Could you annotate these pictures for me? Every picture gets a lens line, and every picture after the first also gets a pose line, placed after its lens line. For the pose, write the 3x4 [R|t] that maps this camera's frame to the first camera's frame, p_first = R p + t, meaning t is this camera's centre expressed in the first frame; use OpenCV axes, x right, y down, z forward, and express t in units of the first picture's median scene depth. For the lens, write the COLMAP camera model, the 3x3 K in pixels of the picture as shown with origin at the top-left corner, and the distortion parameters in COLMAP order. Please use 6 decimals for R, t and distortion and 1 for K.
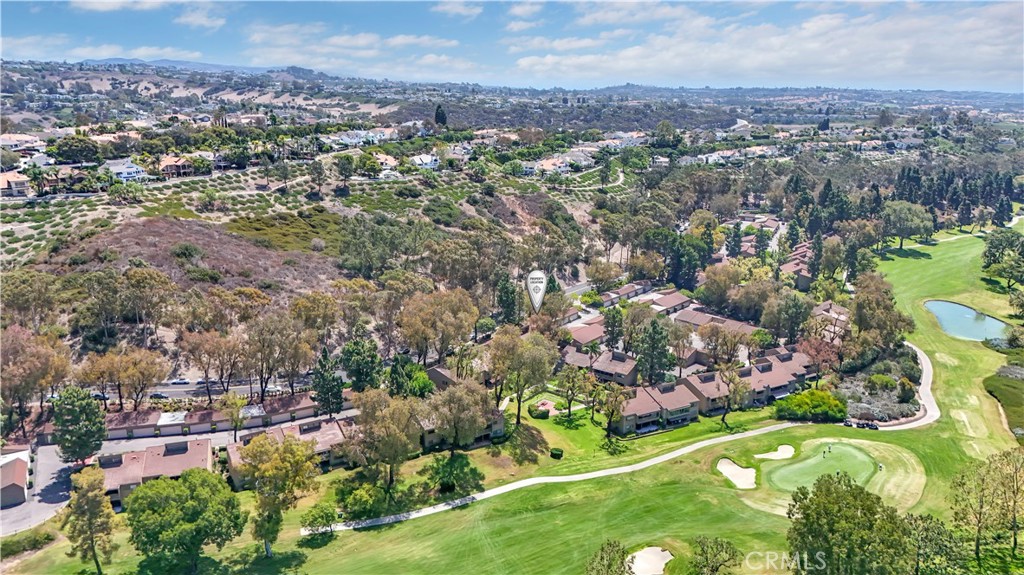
lens RADIAL K [[758.6, 0, 512.0], [0, 758.6, 287.5], [0, 0, 1]] dist [0.072388, -0.087266]
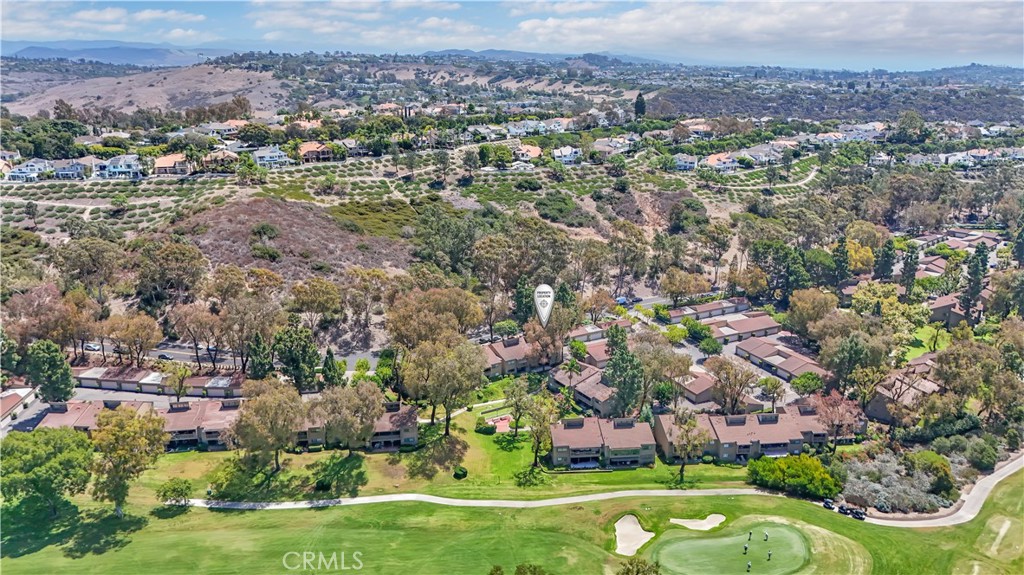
lens RADIAL K [[758.6, 0, 512.0], [0, 758.6, 287.5], [0, 0, 1]] dist [0.072388, -0.087266]
pose [[0.921756, 0.097344, -0.375352, 0.307378], [-0.090342, 0.995251, 0.036255, -0.034801], [0.377099, 0.000492, 0.926173, 0.101736]]
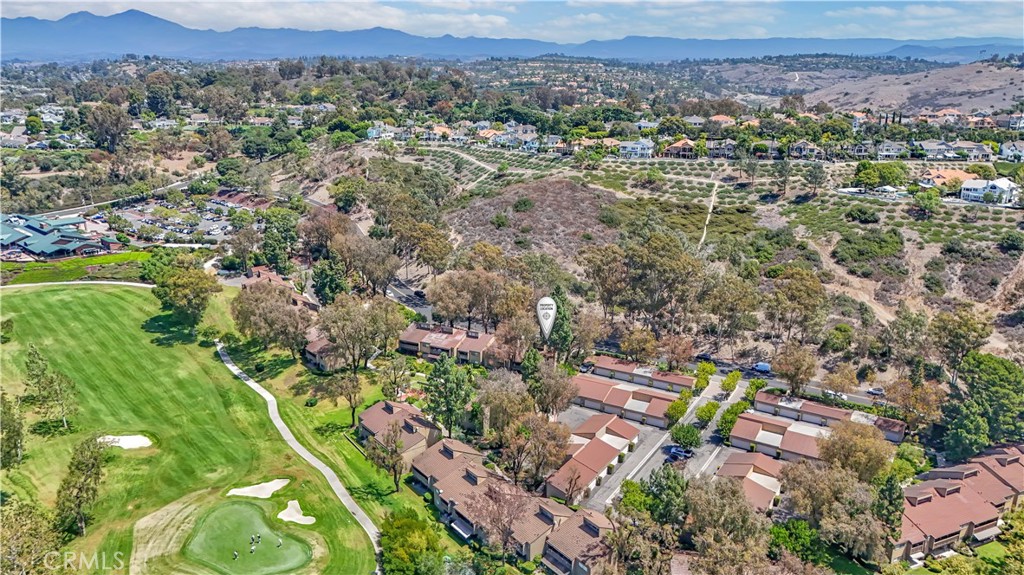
lens RADIAL K [[758.6, 0, 512.0], [0, 758.6, 287.5], [0, 0, 1]] dist [0.072388, -0.087266]
pose [[0.158567, 0.276149, -0.947944, 0.767428], [-0.267368, 0.936229, 0.228012, -0.188020], [0.950458, 0.217294, 0.222288, 0.679117]]
